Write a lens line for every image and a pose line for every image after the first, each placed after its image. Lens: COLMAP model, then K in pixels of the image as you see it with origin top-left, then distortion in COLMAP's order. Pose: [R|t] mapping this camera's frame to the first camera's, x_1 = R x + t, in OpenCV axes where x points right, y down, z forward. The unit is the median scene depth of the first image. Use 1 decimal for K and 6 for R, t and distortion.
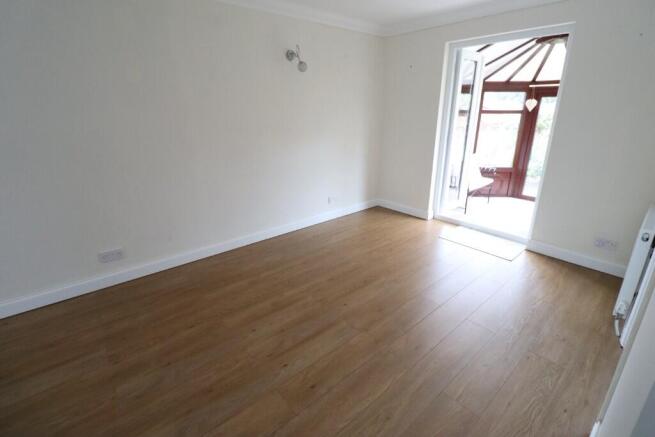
lens RADIAL K [[312.8, 0, 328.7], [0, 312.8, 208.1], [0, 0, 1]] dist [-0.002563, -0.000452]
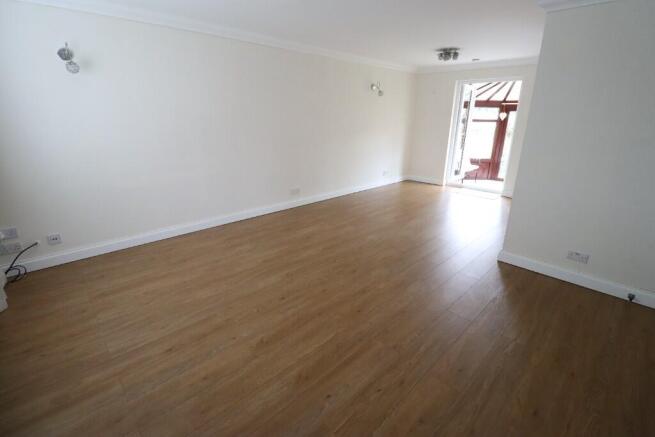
lens RADIAL K [[307.2, 0, 327.5], [0, 307.2, 218.5], [0, 0, 1]] dist [-0.001462, -0.000209]
pose [[0.998427, -0.011519, 0.054871, -0.299274], [0.011539, 0.999933, -0.000048, 0.161434], [-0.054867, 0.000681, 0.998493, -0.456237]]
